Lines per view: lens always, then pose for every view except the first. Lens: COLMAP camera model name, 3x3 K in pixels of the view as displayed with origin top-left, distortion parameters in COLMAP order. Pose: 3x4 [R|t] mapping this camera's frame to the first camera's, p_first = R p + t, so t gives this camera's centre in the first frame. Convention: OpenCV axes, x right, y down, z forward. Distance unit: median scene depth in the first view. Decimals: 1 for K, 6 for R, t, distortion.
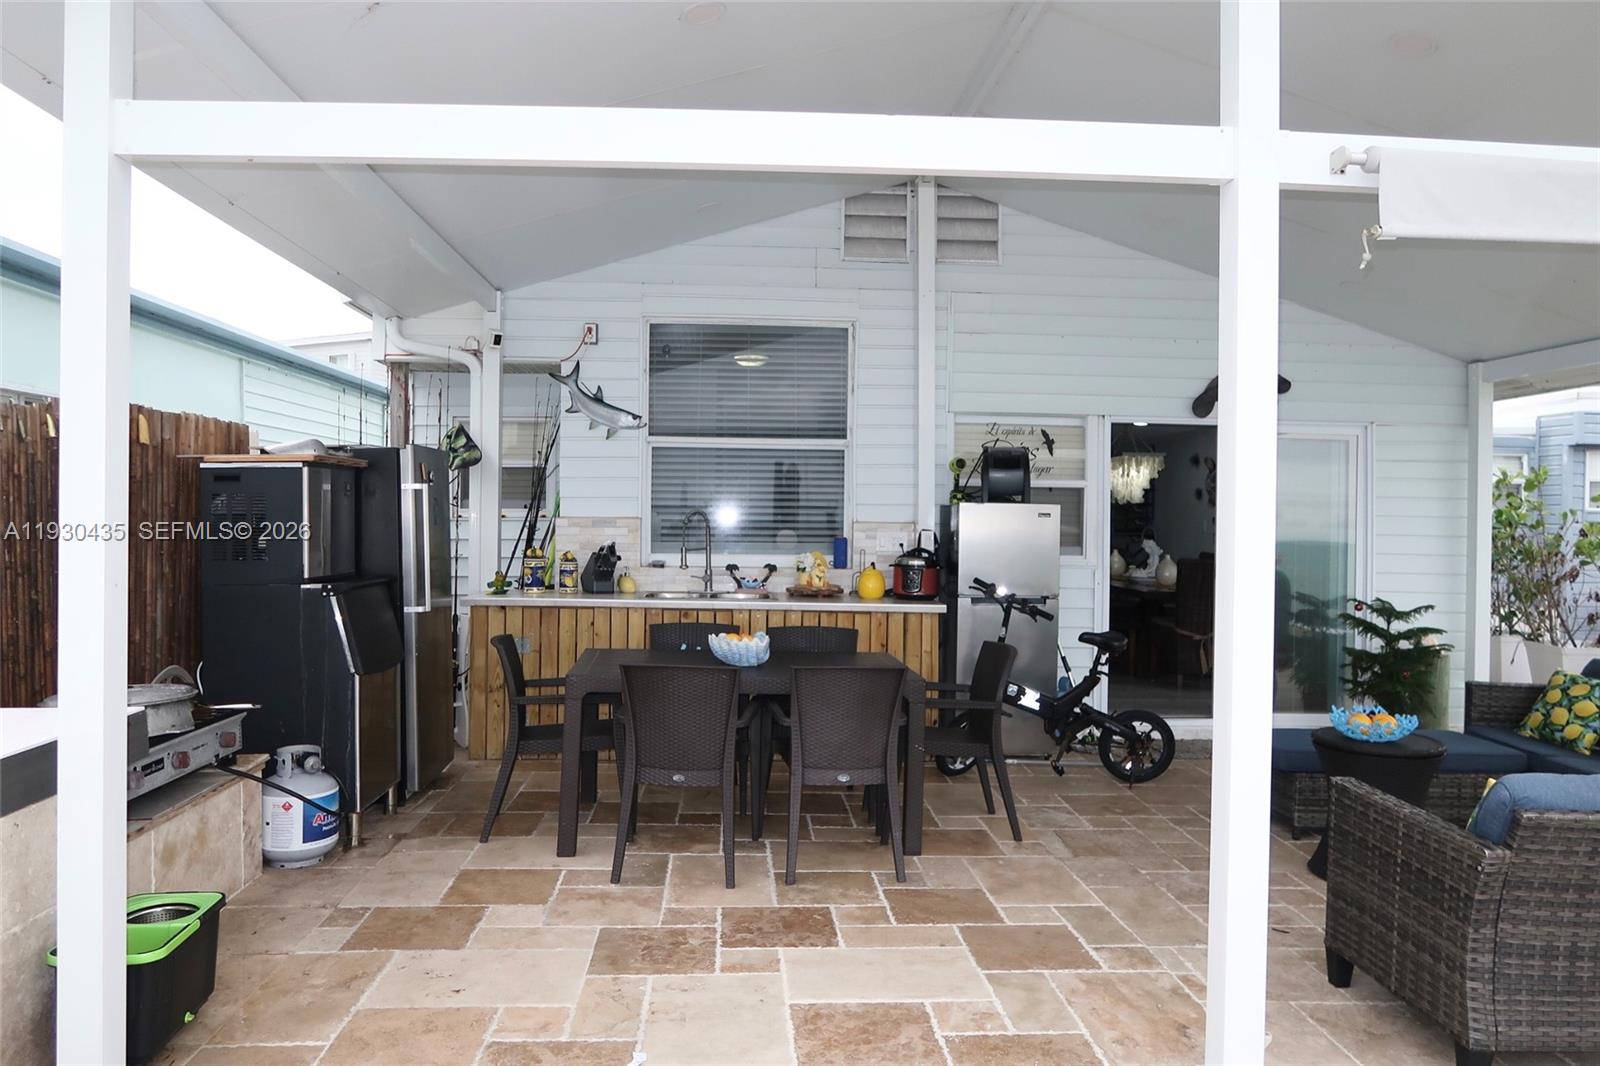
lens RADIAL K [[1096.3, 0, 793.2], [0, 1096.3, 520.3], [0, 0, 1]] dist [-0.026443, 0.012940]
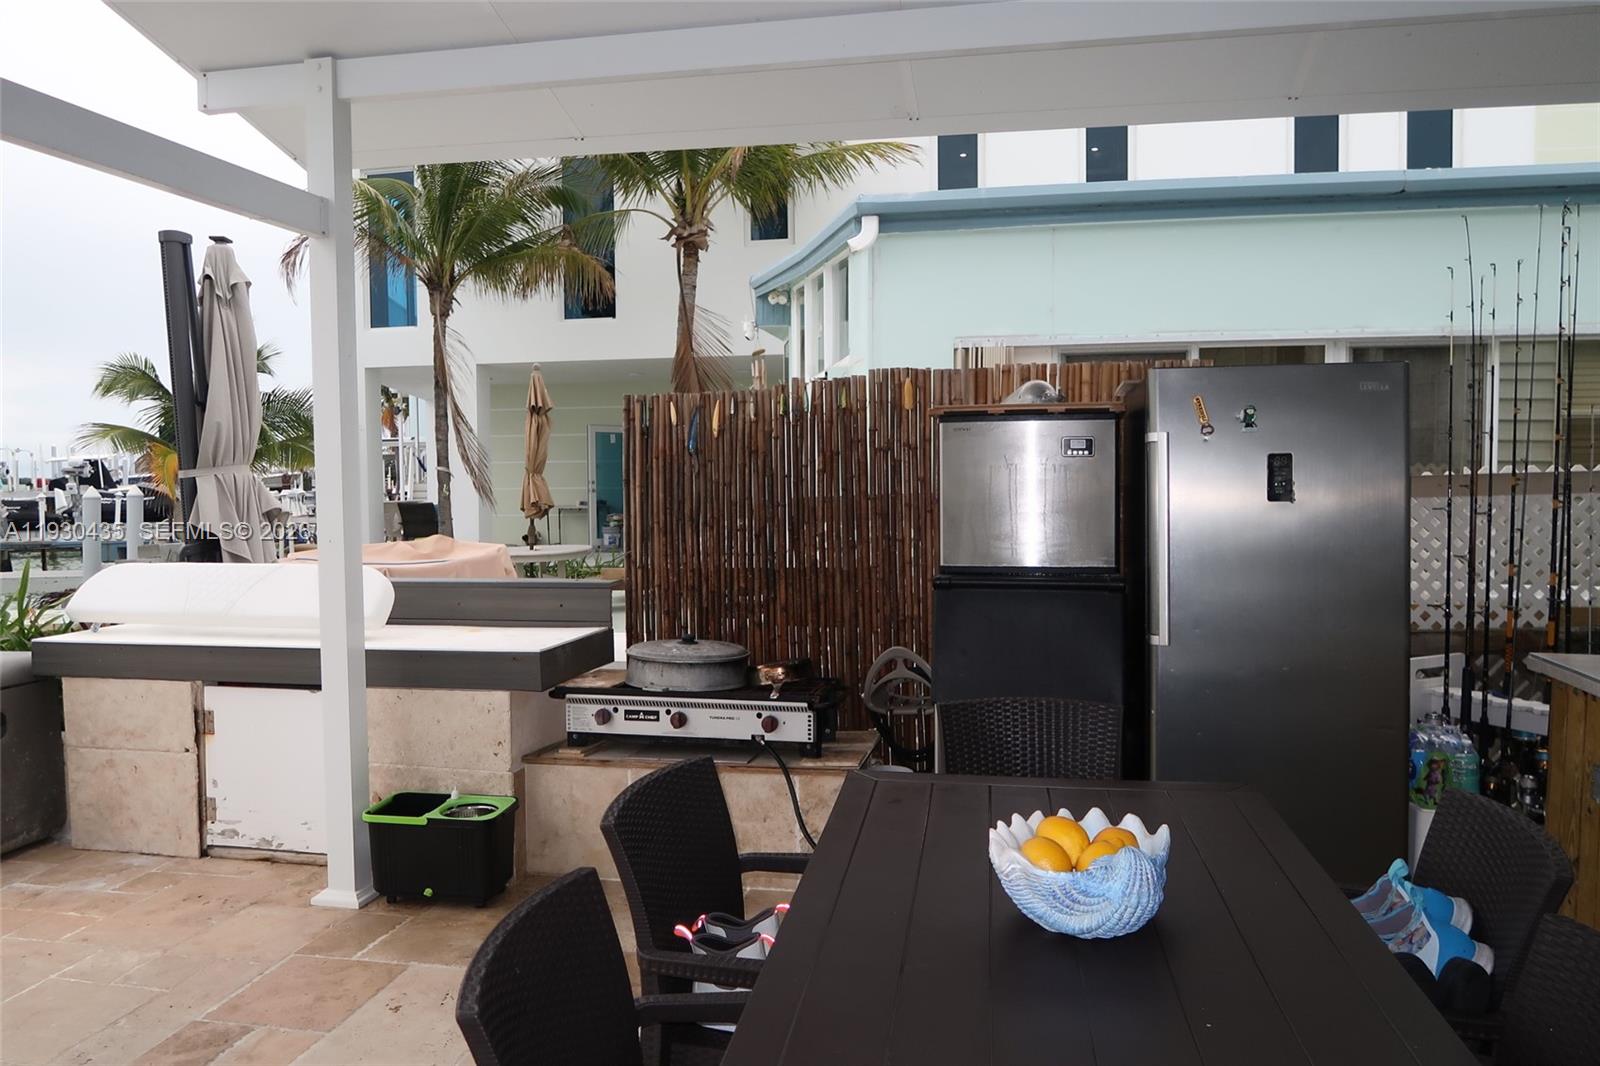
lens RADIAL K [[1096.3, 0, 798.2], [0, 1096.3, 530.3], [0, 0, 1]] dist [-0.026443, 0.012940]
pose [[-0.224961, 0.056643, -0.972720, 0.253044], [-0.000101, 0.998307, 0.058156, -0.015506], [0.974368, 0.013181, -0.224575, 0.773348]]
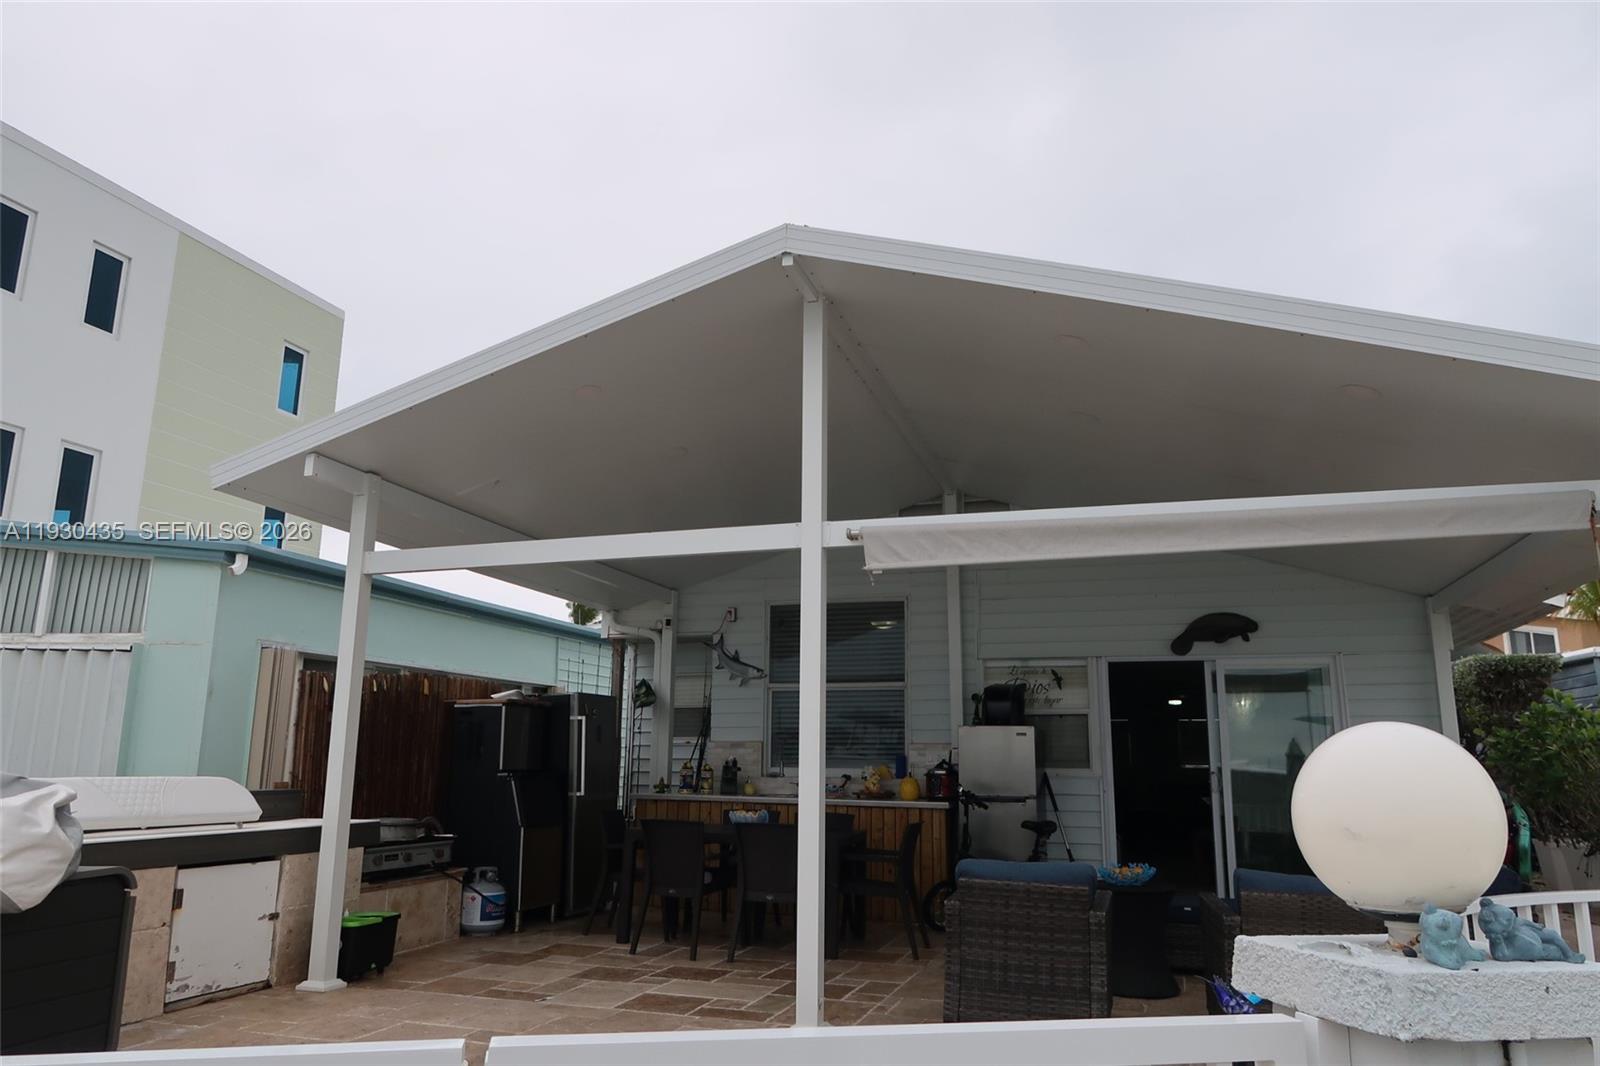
lens RADIAL K [[1096.3, 0, 799.2], [0, 1096.3, 538.4], [0, 0, 1]] dist [-0.026443, 0.012940]
pose [[0.933095, -0.075427, -0.351630, 0.464044], [0.000090, 0.977807, -0.209509, 0.041392], [0.359629, 0.195460, 0.912394, -0.360729]]
